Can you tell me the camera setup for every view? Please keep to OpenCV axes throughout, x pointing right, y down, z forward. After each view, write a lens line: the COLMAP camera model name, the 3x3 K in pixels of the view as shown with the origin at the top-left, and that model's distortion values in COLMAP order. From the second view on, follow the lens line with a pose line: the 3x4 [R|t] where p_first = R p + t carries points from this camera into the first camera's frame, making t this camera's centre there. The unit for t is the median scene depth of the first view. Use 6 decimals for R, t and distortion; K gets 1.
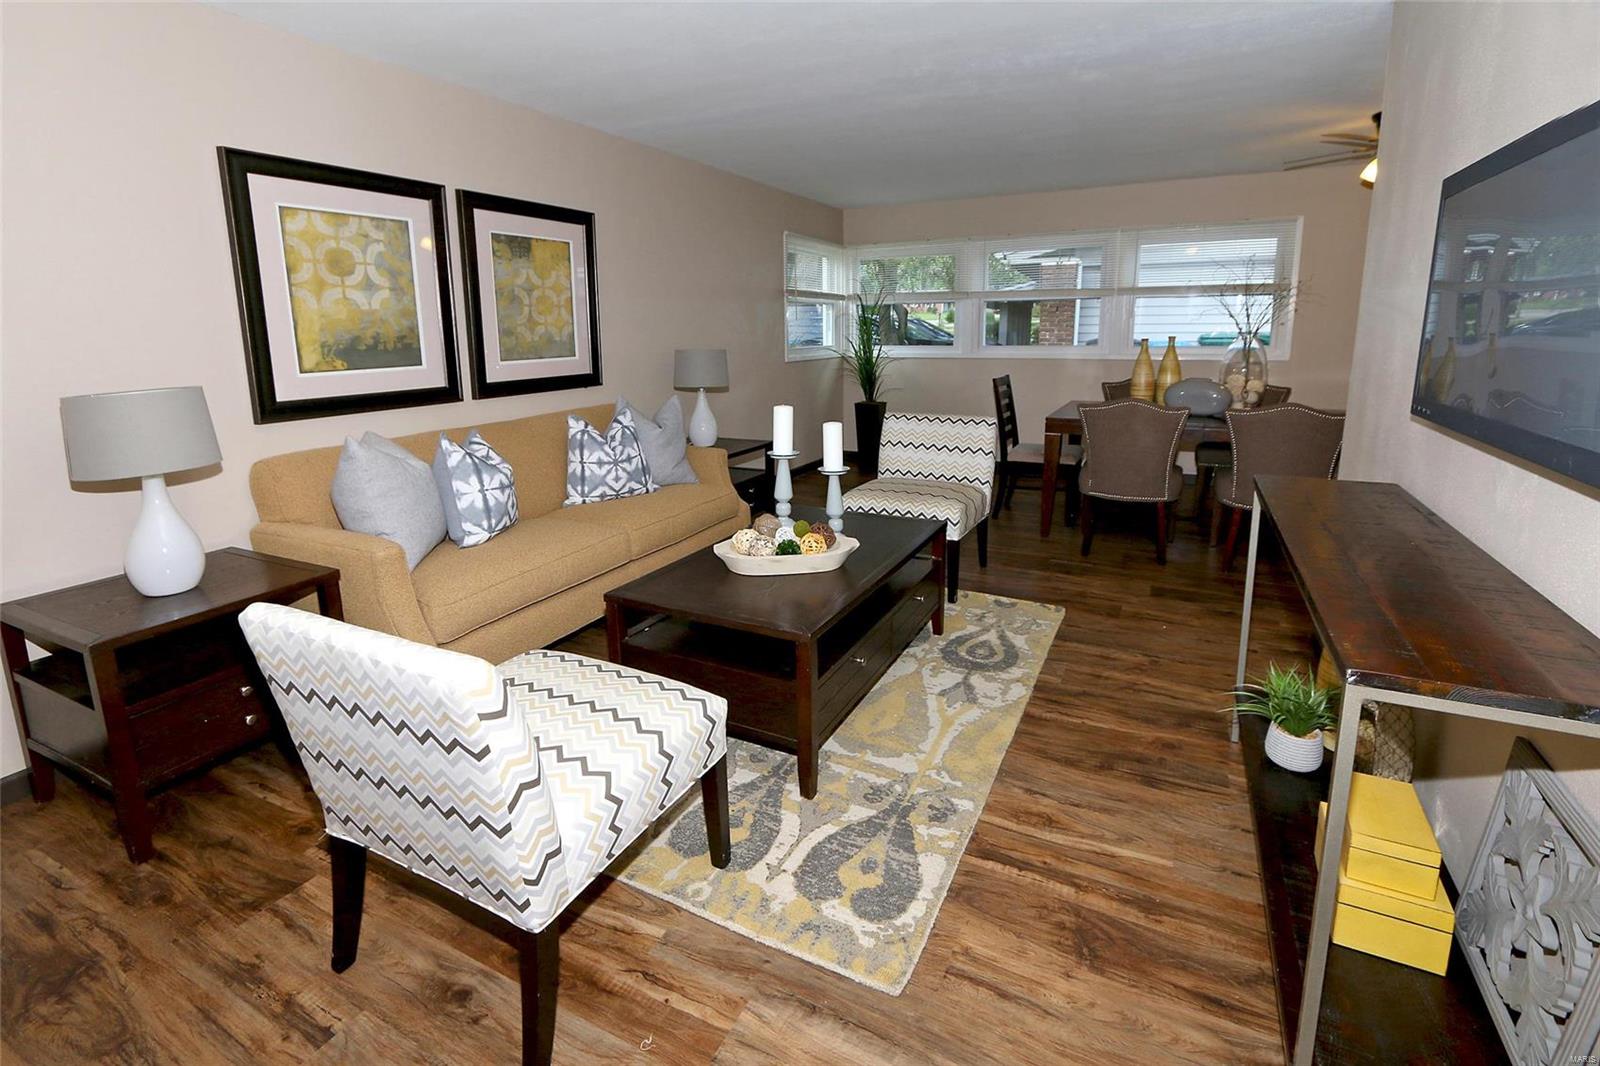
lens RADIAL K [[763.0, 0, 809.5], [0, 763.0, 467.8], [0, 0, 1]] dist [-0.010031, -0.000138]
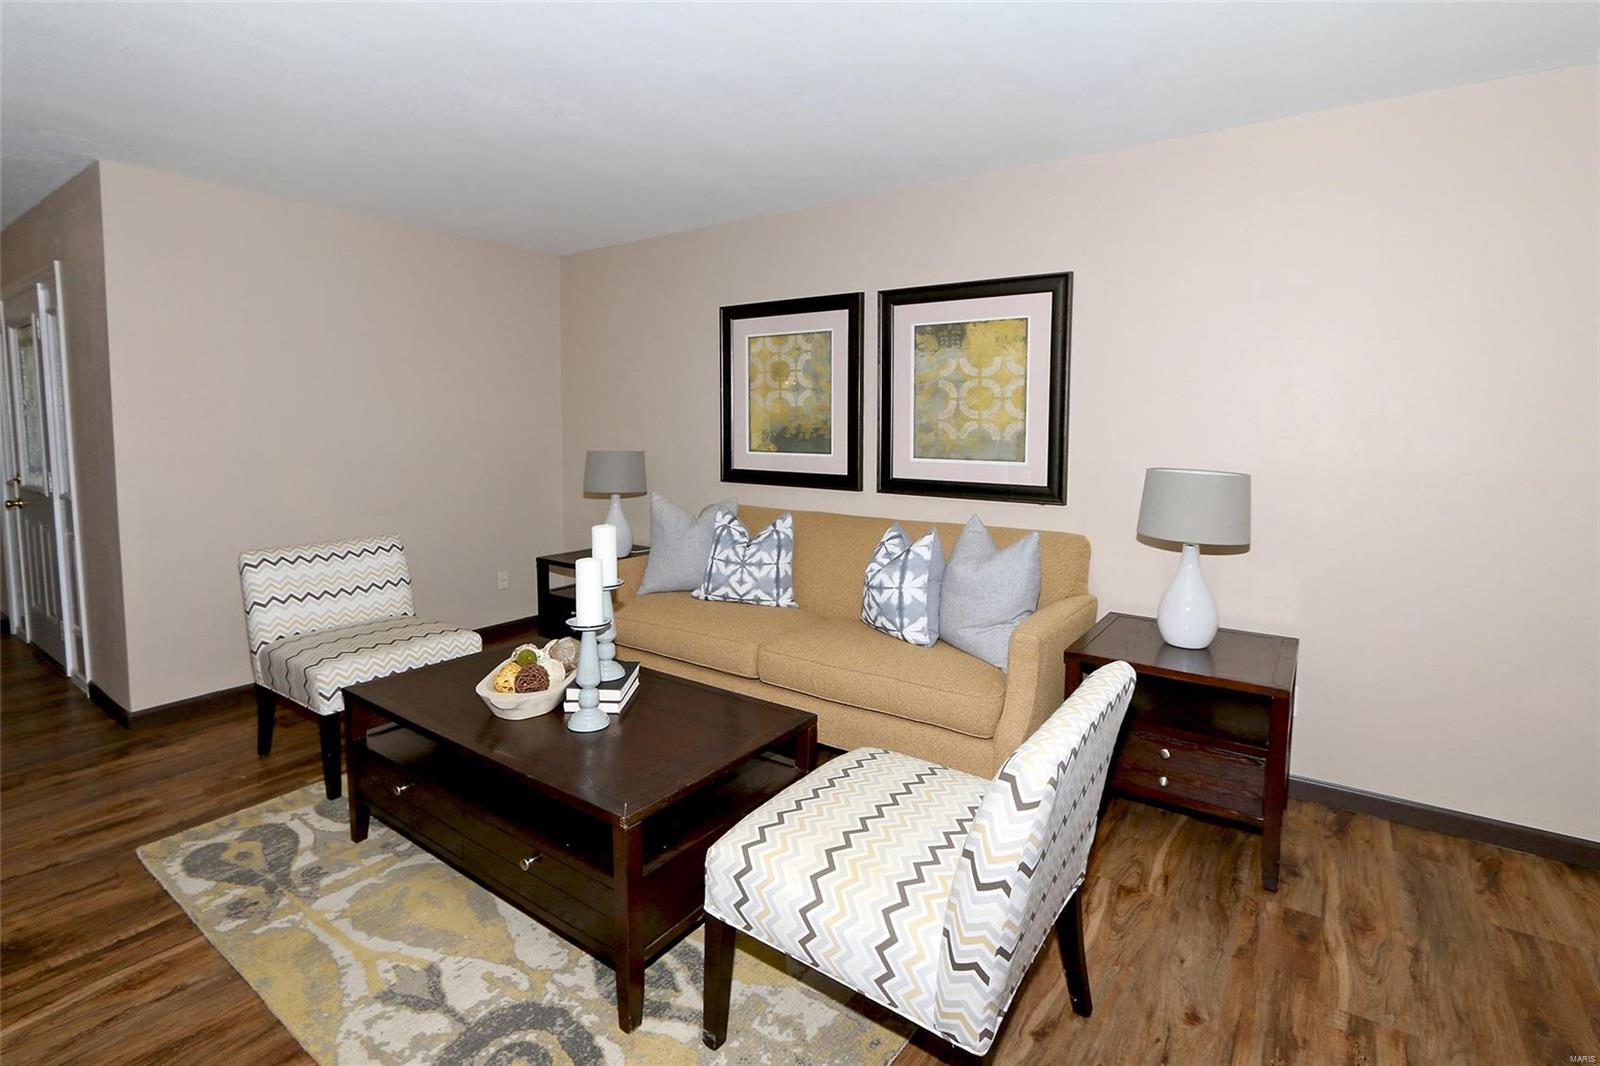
lens RADIAL K [[770.4, 0, 799.8], [0, 770.4, 477.5], [0, 0, 1]] dist [-0.026642, 0.006027]
pose [[-0.168796, 0.095421, -0.981021, 0.675628], [-0.180561, 0.975466, 0.125949, -0.253468], [0.968972, 0.198393, -0.147425, 1.210811]]
